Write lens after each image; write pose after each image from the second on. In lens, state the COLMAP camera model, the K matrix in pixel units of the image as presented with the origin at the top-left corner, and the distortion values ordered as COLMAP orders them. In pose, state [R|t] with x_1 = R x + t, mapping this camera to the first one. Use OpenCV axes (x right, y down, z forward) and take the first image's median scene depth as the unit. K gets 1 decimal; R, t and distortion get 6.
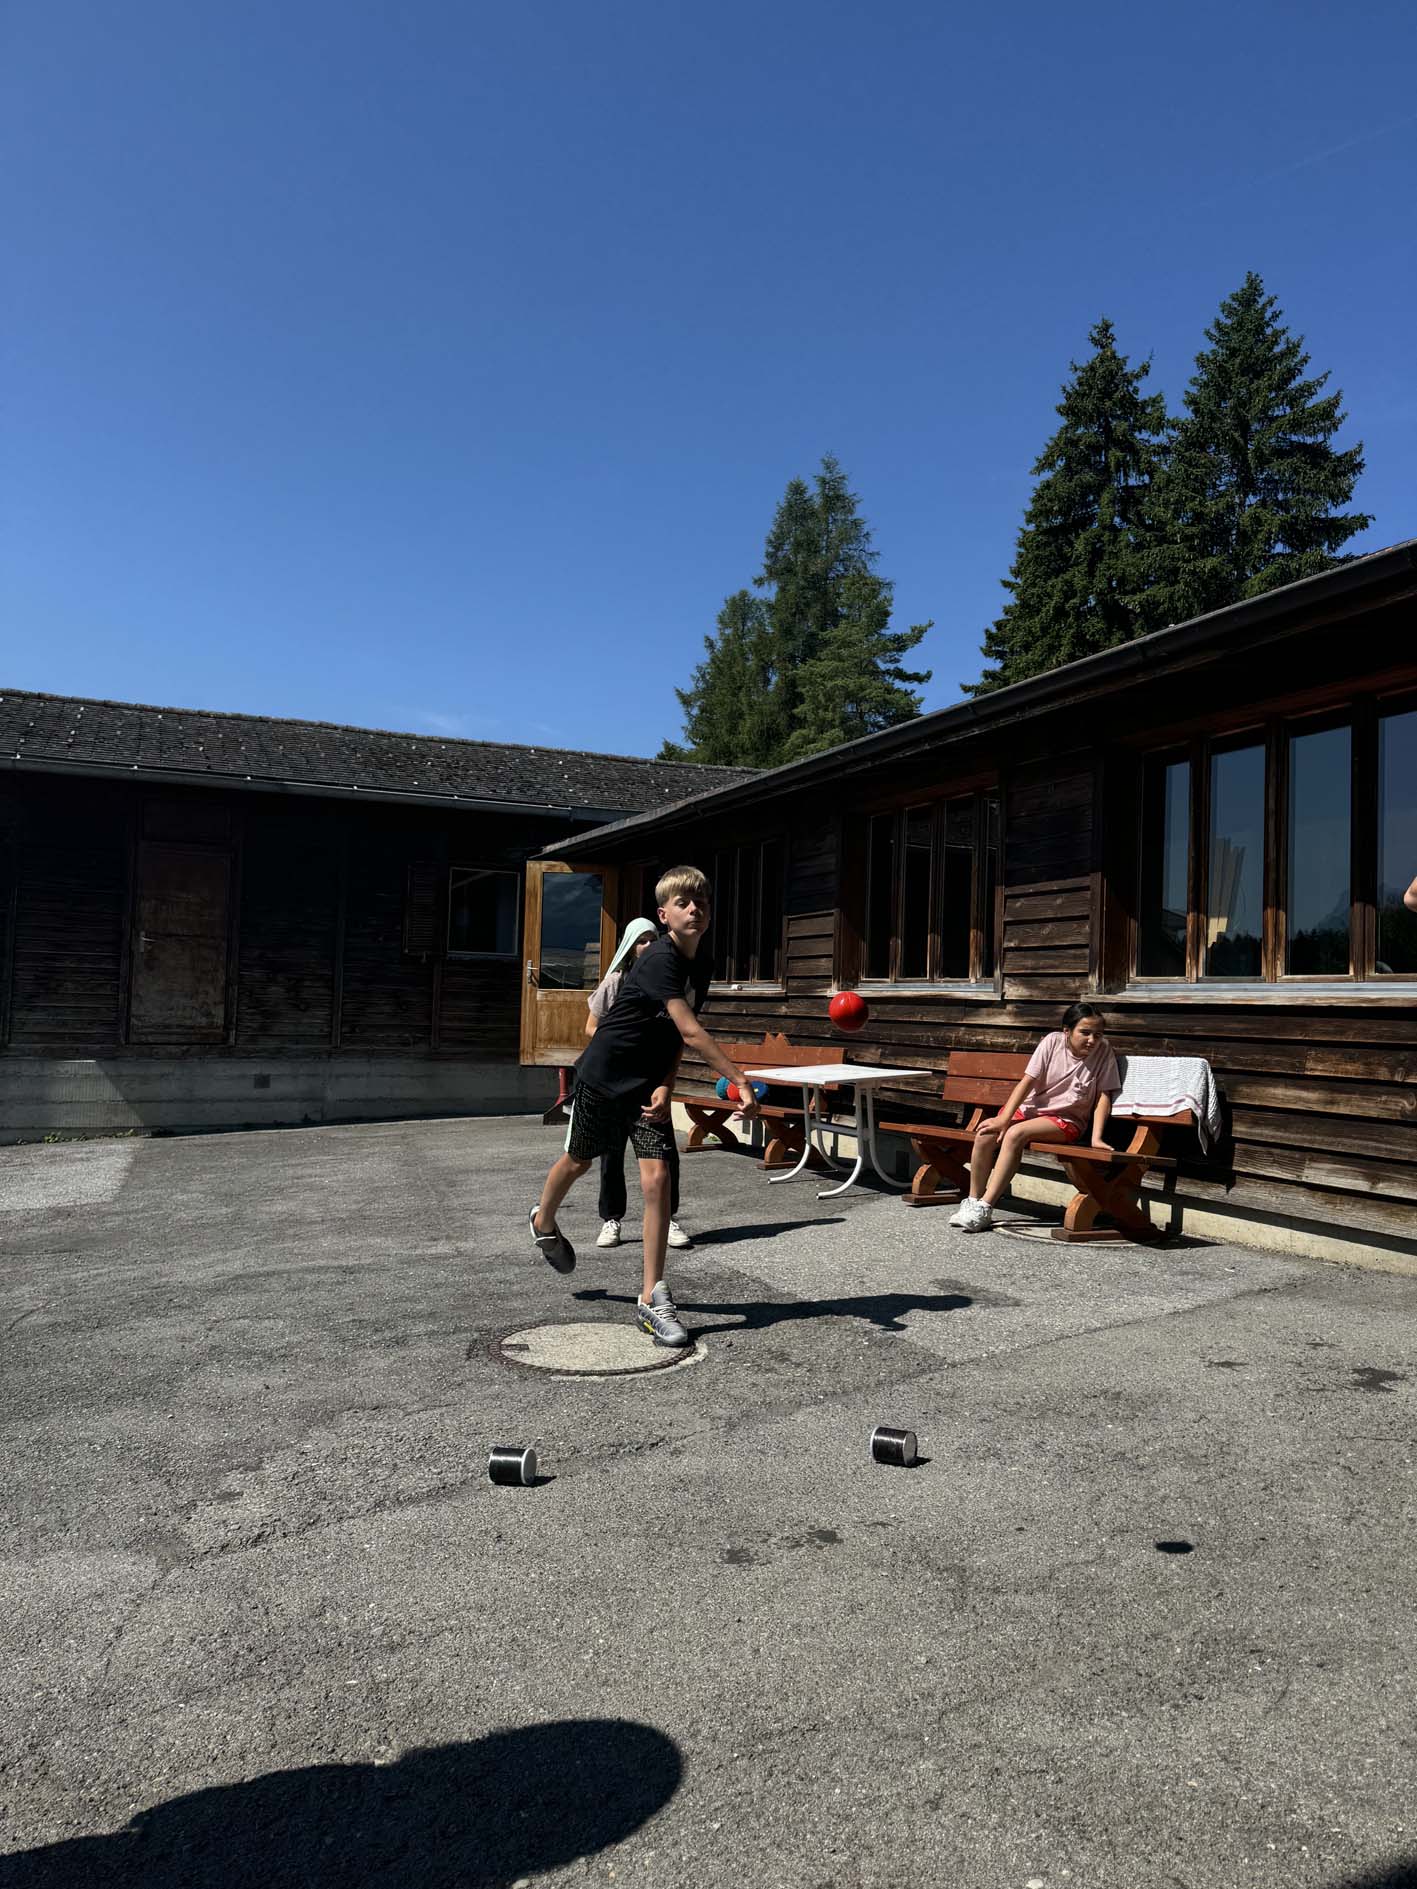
lens RADIAL K [[1303.4, 0, 708.2], [0, 1303.4, 952.3], [0, 0, 1]] dist [0.043188, -0.056593]
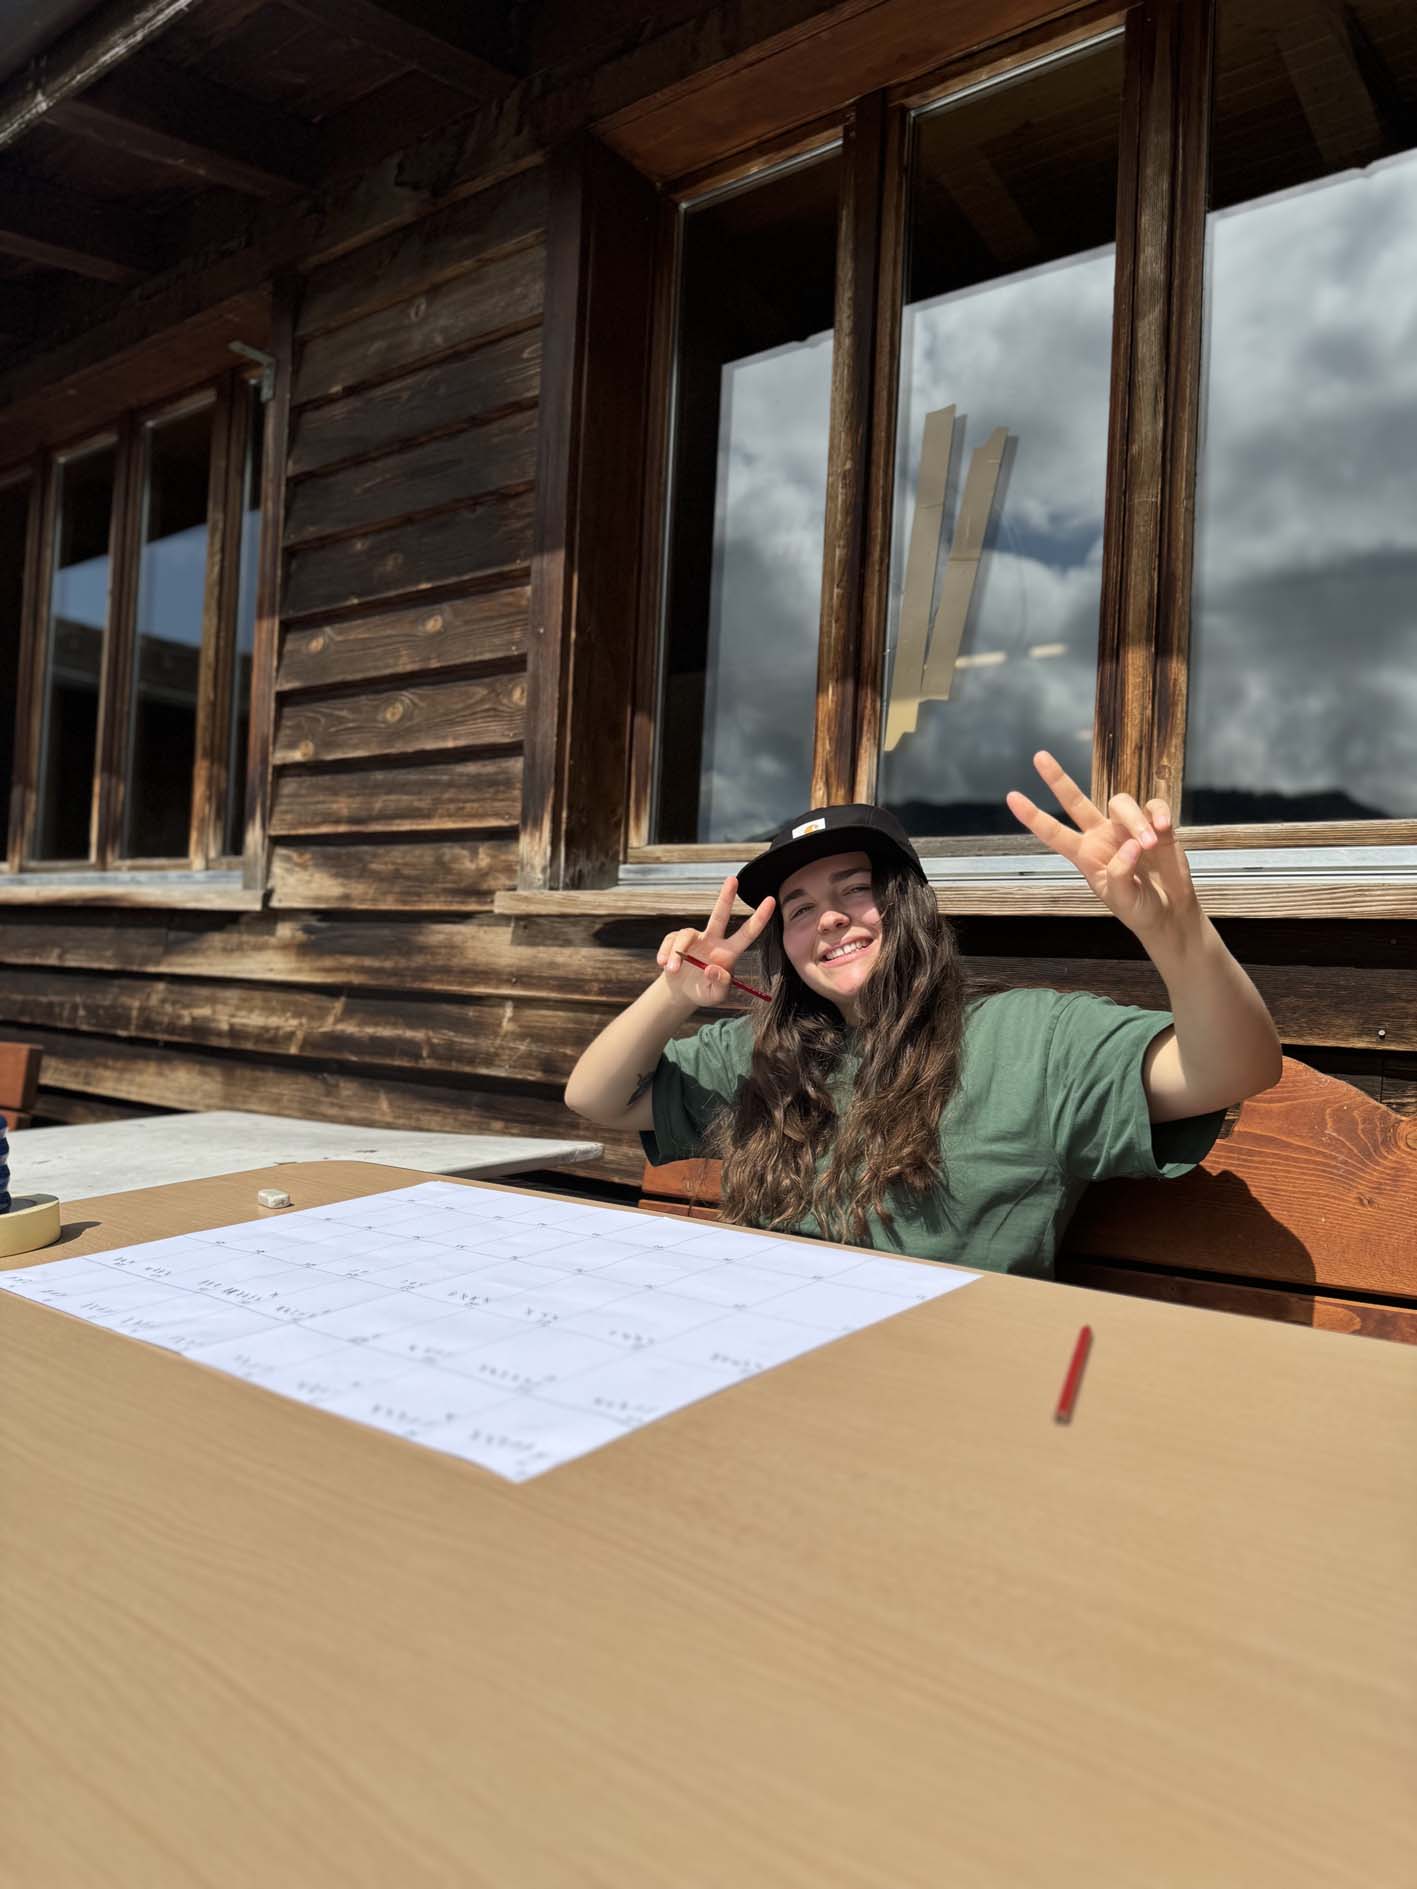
lens RADIAL K [[1303.4, 0, 720.8], [0, 1303.4, 963.5], [0, 0, 1]] dist [0.043188, -0.056593]
pose [[0.868914, 0.014162, 0.494761, 0.156403], [-0.037498, 0.998601, 0.037270, 0.033466], [-0.493541, -0.050937, 0.868229, 0.626095]]
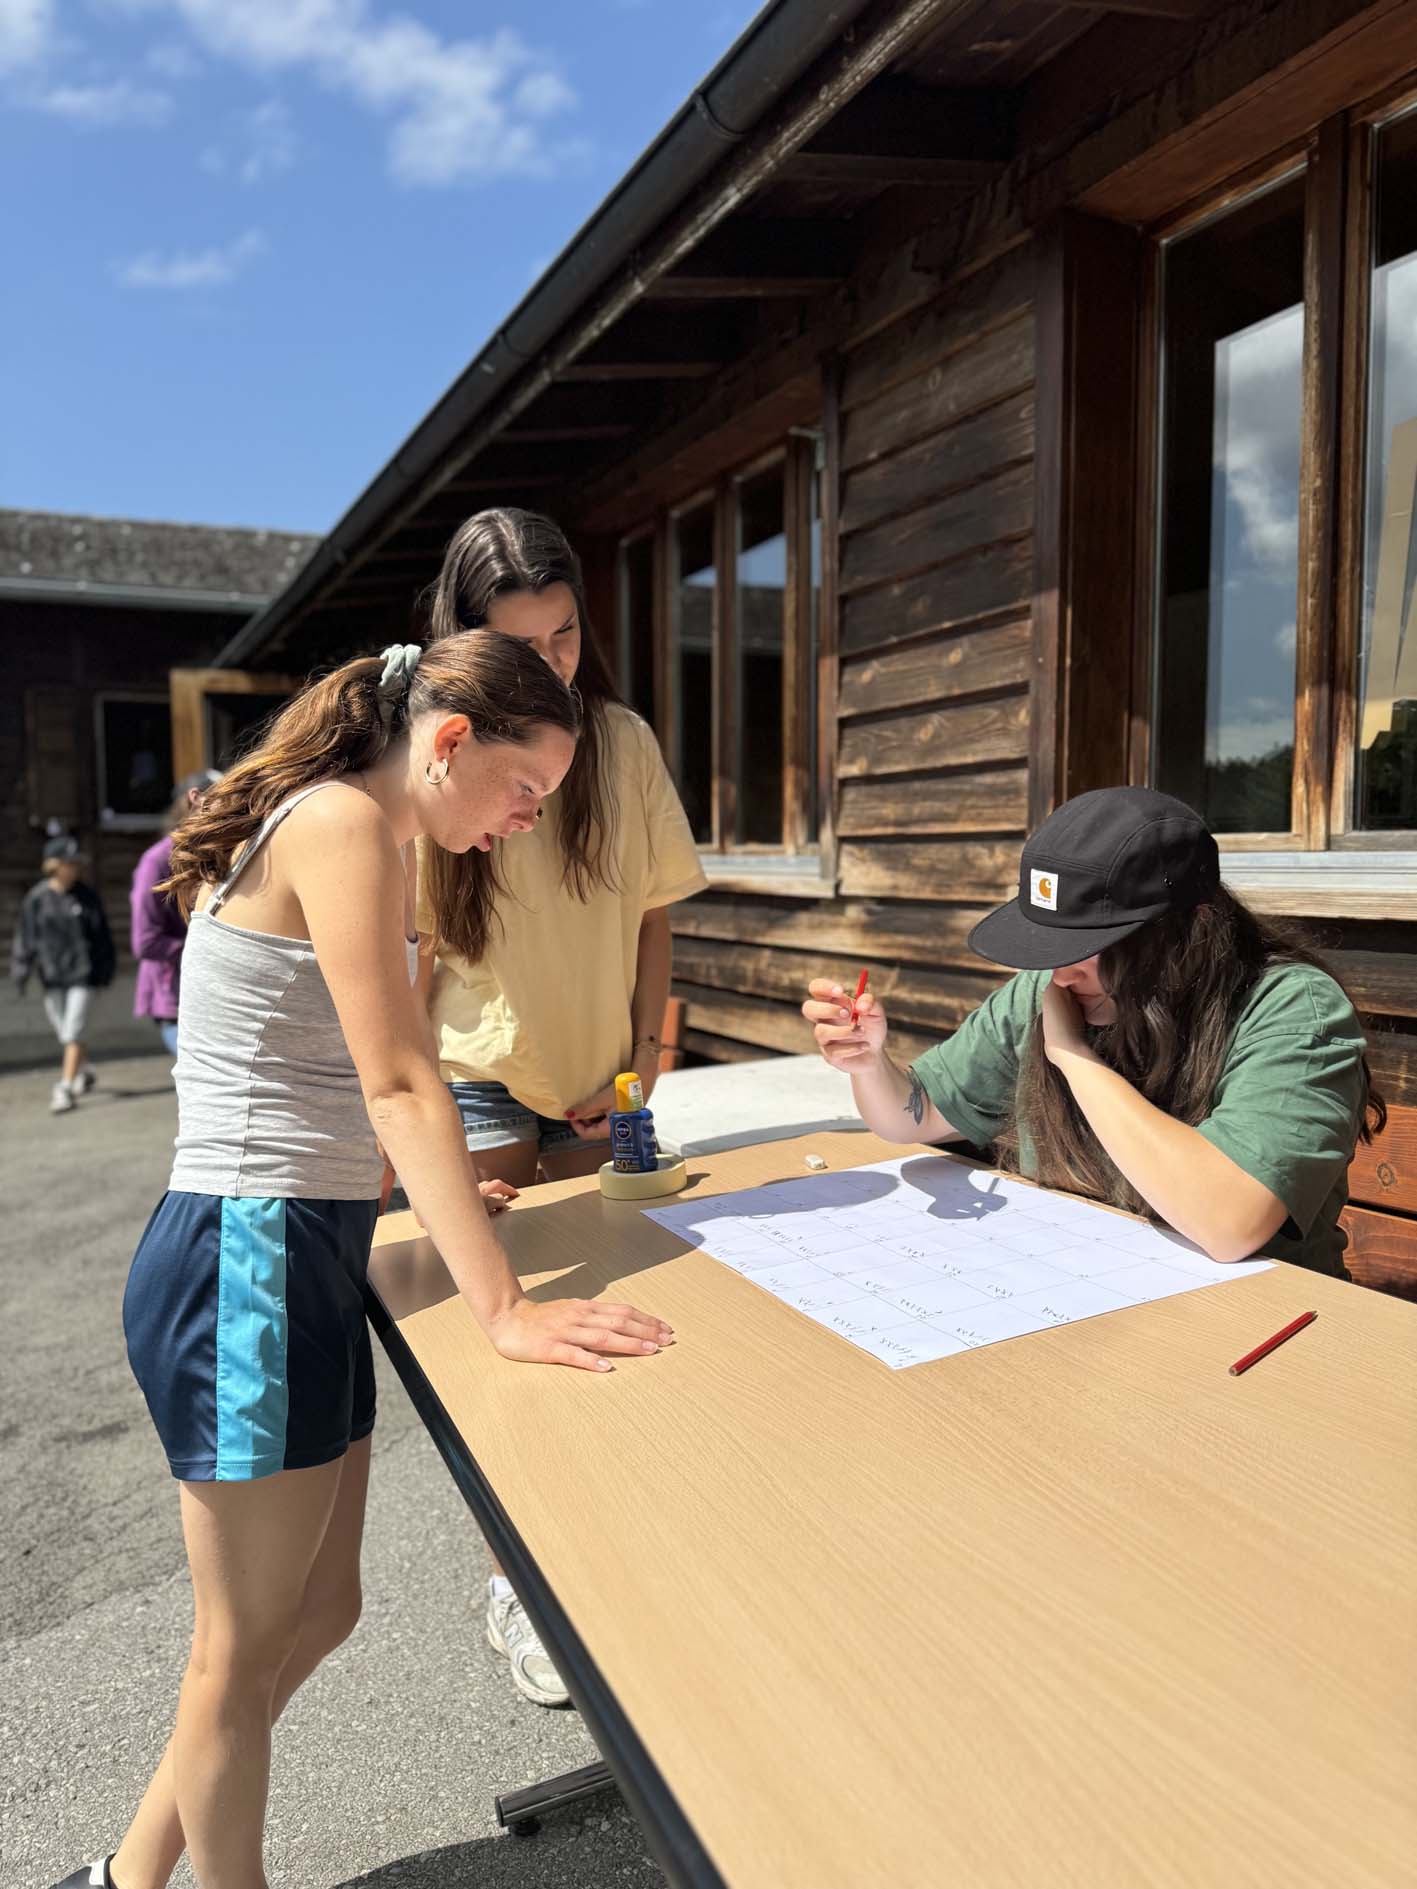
lens RADIAL K [[1303.4, 0, 712.1], [0, 1303.4, 985.3], [0, 0, 1]] dist [0.043188, -0.056593]
pose [[0.997876, -0.045297, 0.046817, 0.160713], [0.038288, 0.989259, 0.141068, 0.002093], [-0.052705, -0.138976, 0.988892, 0.557164]]
